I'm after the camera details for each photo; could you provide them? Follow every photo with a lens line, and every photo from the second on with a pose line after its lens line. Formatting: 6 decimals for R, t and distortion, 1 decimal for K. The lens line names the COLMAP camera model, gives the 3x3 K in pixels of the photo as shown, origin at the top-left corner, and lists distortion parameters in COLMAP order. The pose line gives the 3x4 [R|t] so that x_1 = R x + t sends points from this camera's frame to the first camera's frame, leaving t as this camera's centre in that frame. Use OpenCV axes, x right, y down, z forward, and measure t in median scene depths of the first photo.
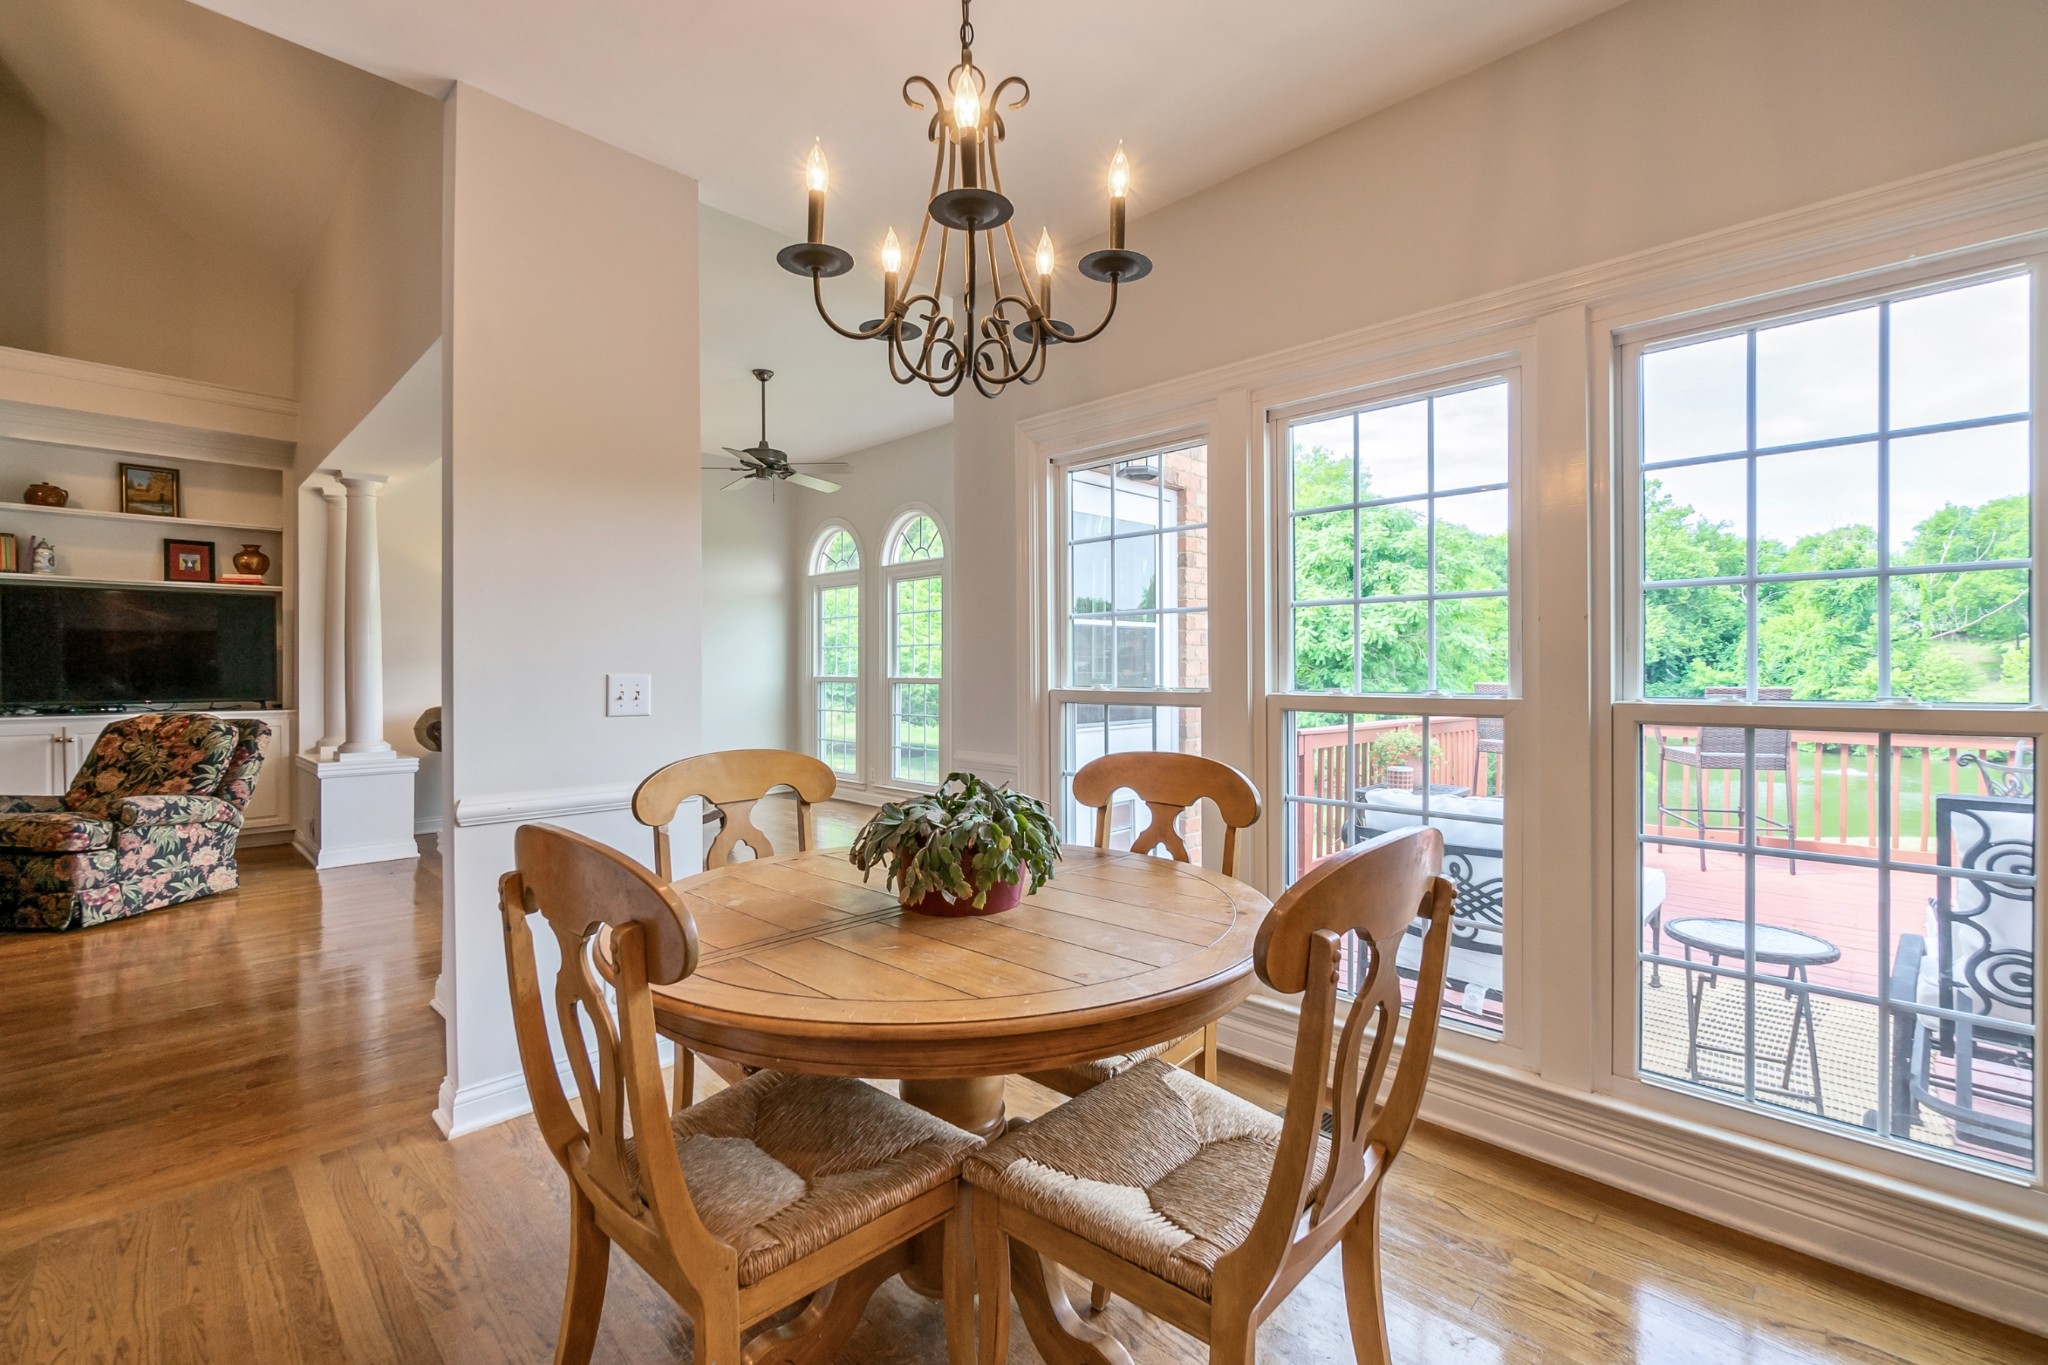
lens RADIAL K [[882.2, 0, 1025.4], [0, 882.2, 678.1], [0, 0, 1]] dist [0.000052, 0.000083]
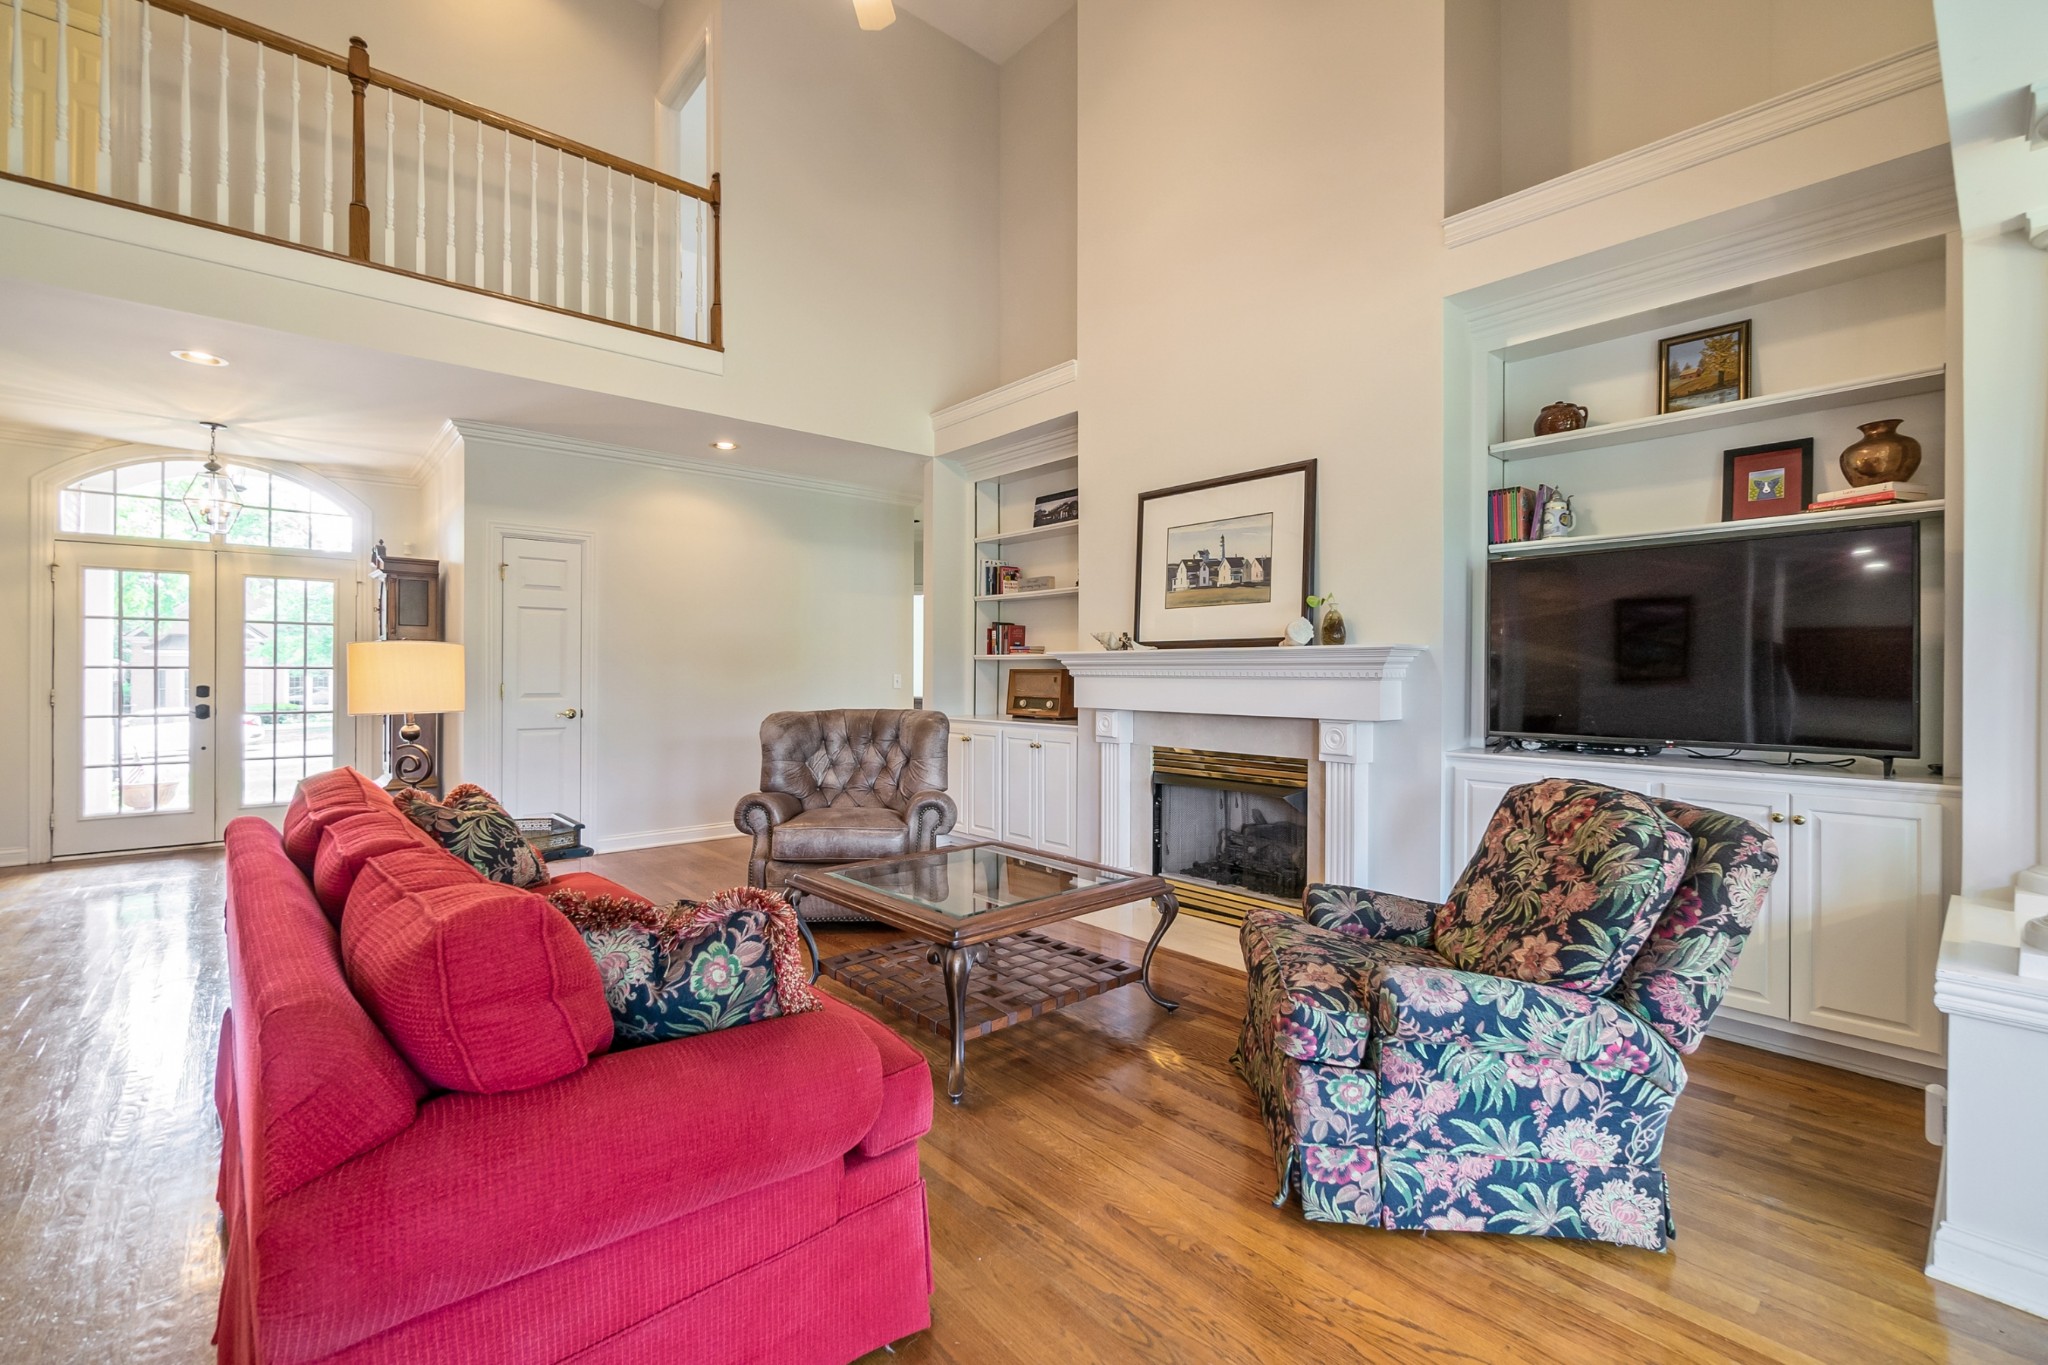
lens RADIAL K [[896.2, 0, 1029.9], [0, 896.2, 669.6], [0, 0, 1]] dist [0.003258, 0.000849]
pose [[-0.060507, 0.001305, -0.998167, -0.493048], [-0.014645, 0.999890, 0.002195, -0.018960], [0.998060, 0.014751, -0.060481, 0.766921]]
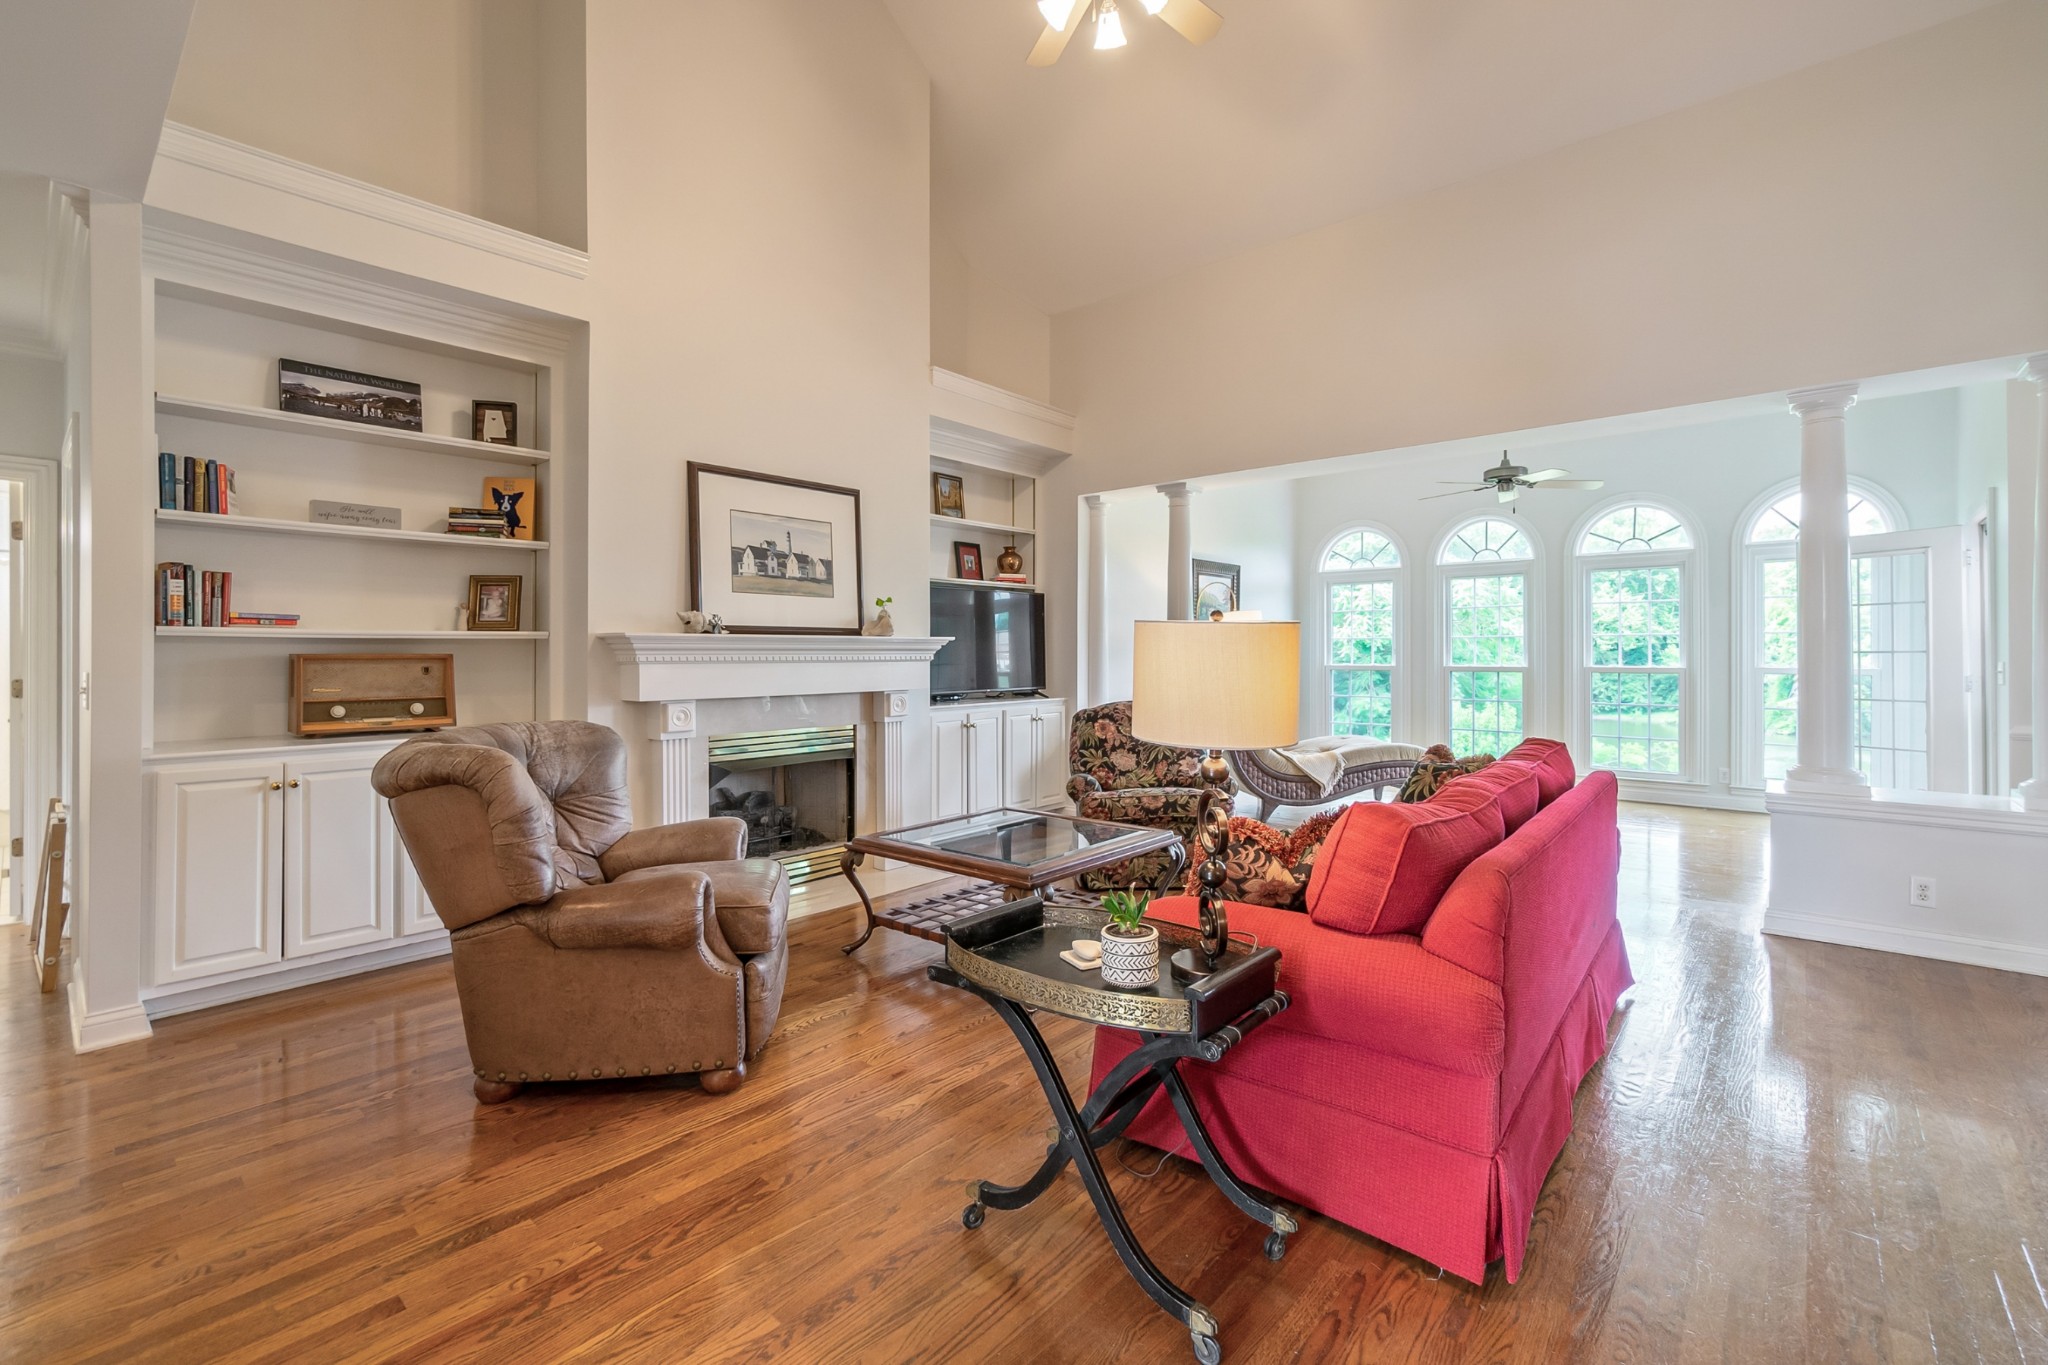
lens RADIAL K [[888.6, 0, 969.4], [0, 888.6, 645.9], [0, 0, 1]] dist [-0.001154, -0.000188]
pose [[0.999171, 0.005567, 0.040329, -1.283313], [-0.004910, 0.999854, -0.016382, -0.014017], [-0.040414, 0.016171, 0.999052, -0.116943]]
